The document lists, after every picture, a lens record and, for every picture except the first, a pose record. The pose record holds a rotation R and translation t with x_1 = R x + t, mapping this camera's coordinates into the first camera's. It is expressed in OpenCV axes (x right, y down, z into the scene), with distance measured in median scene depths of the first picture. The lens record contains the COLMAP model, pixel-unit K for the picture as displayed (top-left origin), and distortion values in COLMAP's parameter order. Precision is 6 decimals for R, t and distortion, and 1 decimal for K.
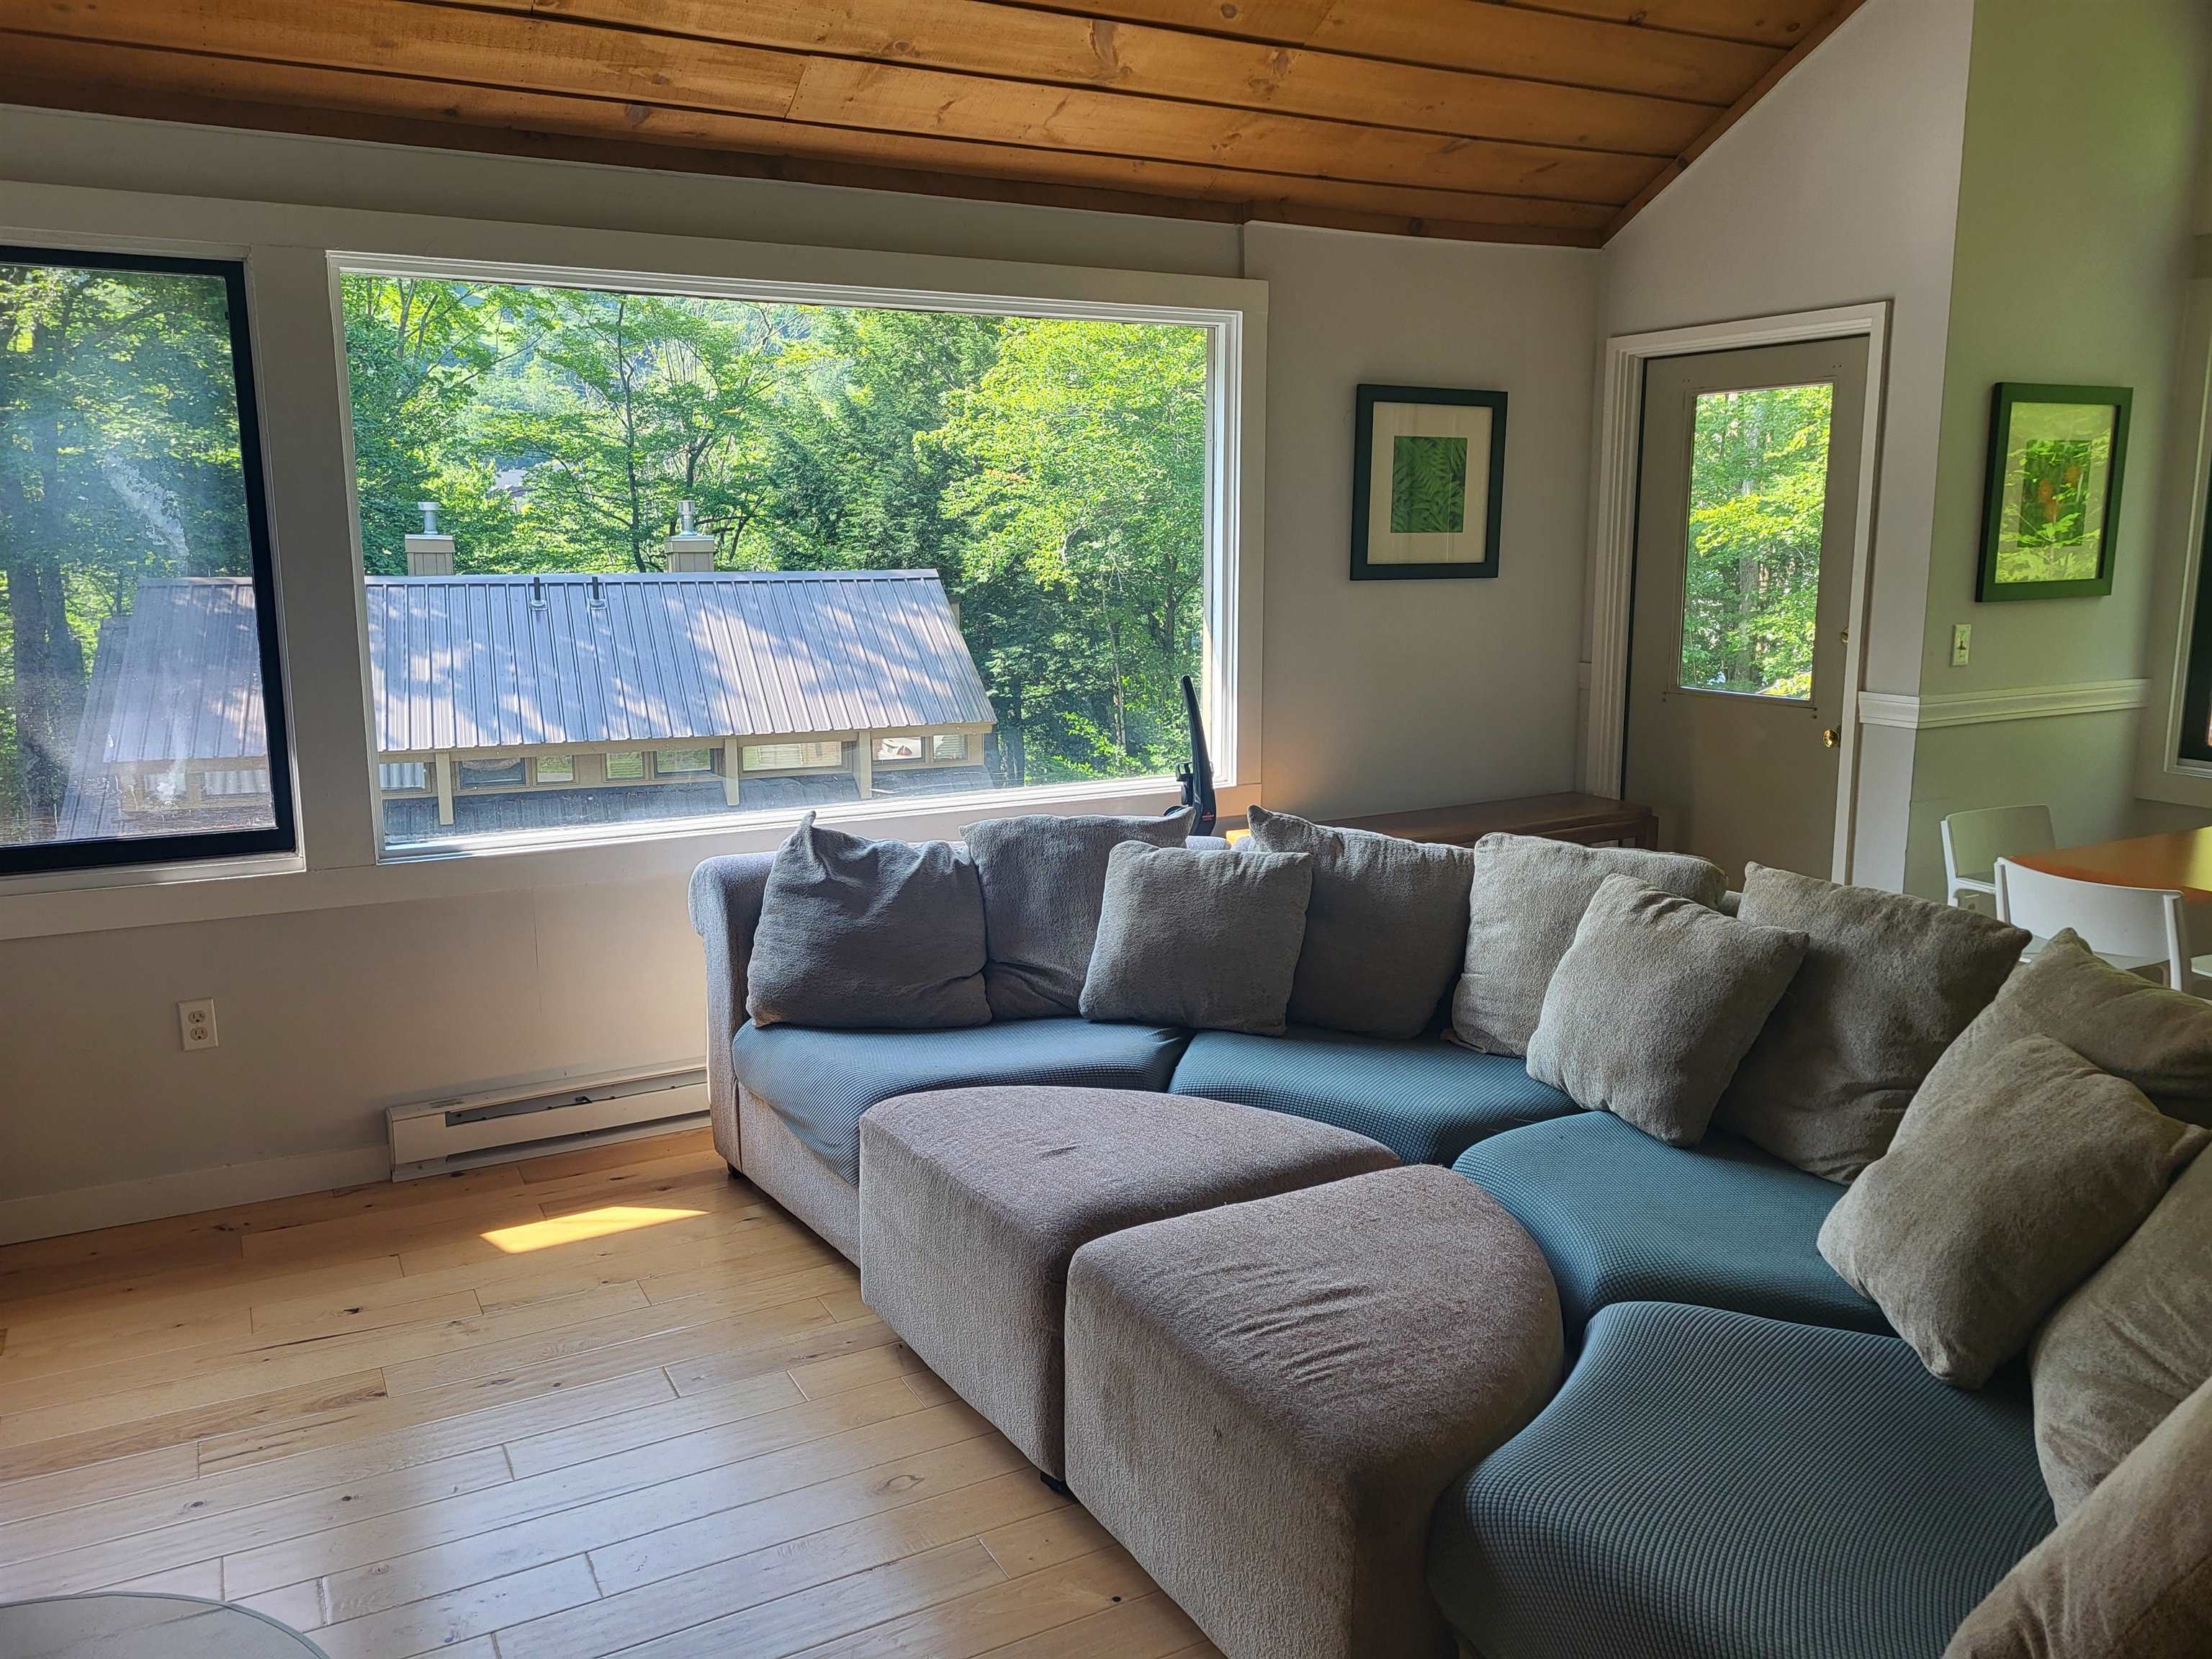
lens RADIAL K [[1700.3, 0, 1100.3], [0, 1700.3, 801.5], [0, 0, 1]] dist [0.060183, -0.036912]
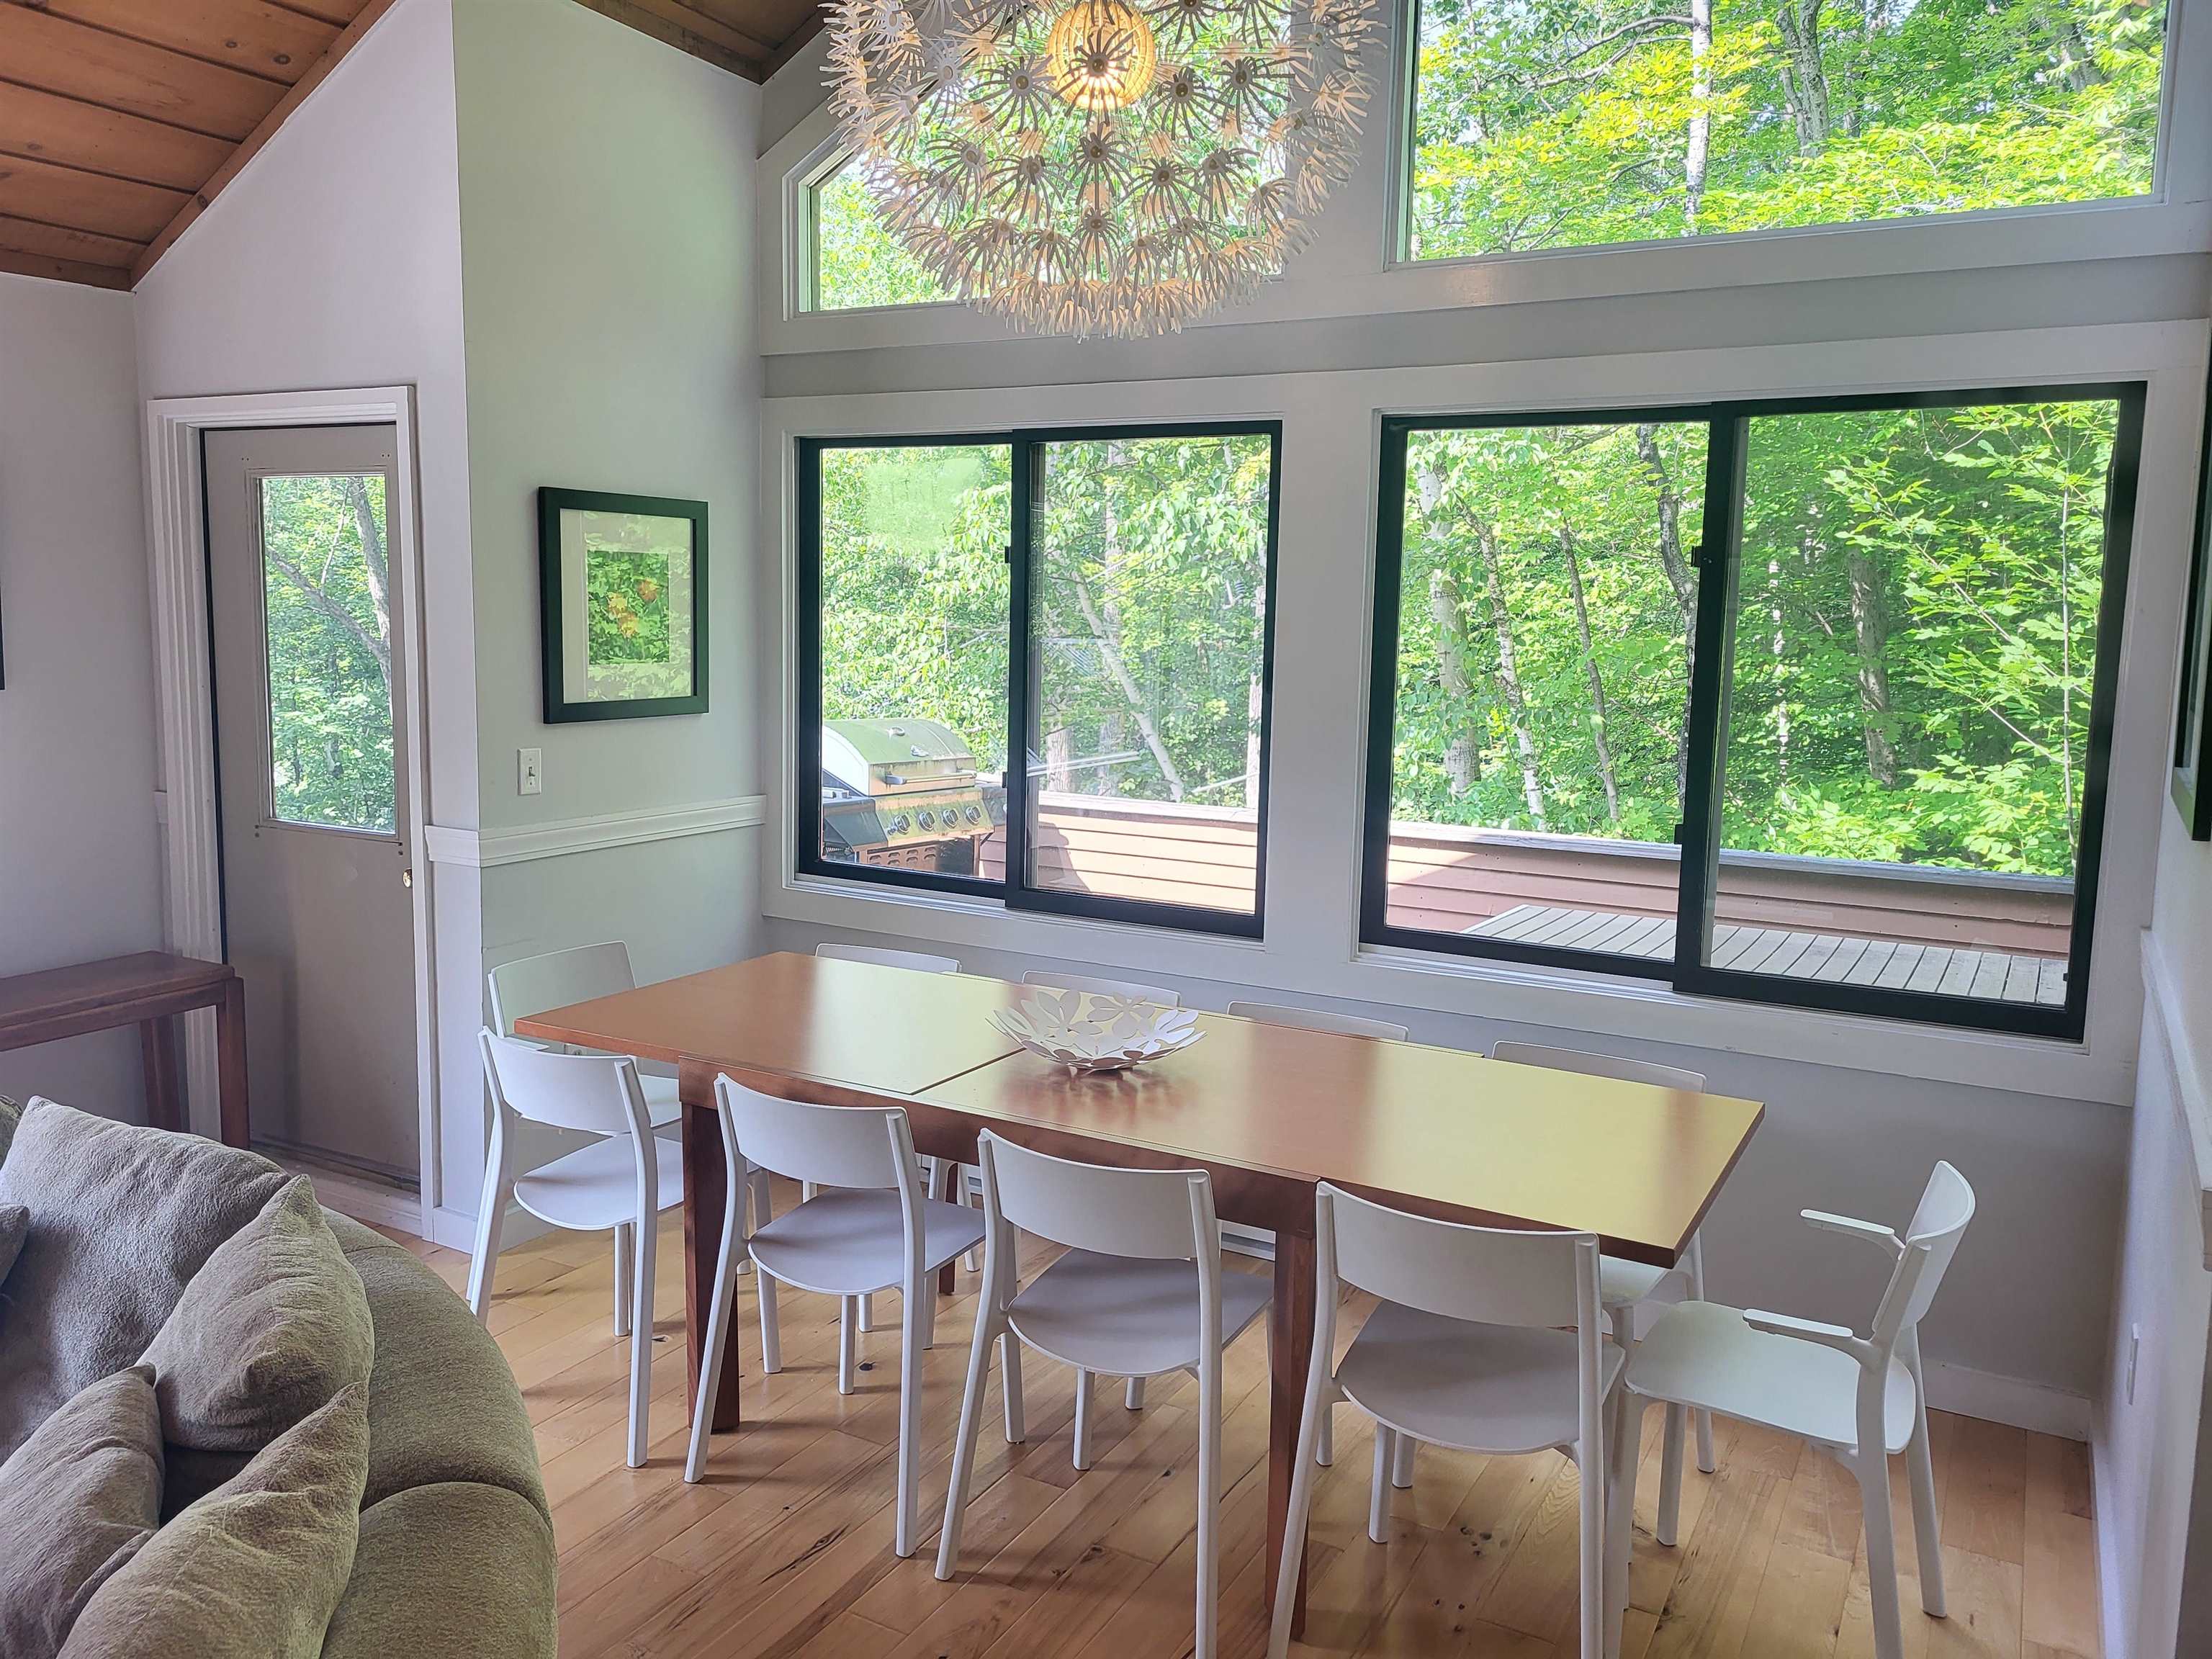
lens RADIAL K [[1700.3, 0, 1100.3], [0, 1700.3, 801.5], [0, 0, 1]] dist [0.060183, -0.036912]
pose [[0.846810, -0.040342, 0.530363, 0.265798], [0.064326, 0.997568, -0.026826, -0.030310], [-0.527991, 0.056832, 0.847346, 0.076536]]
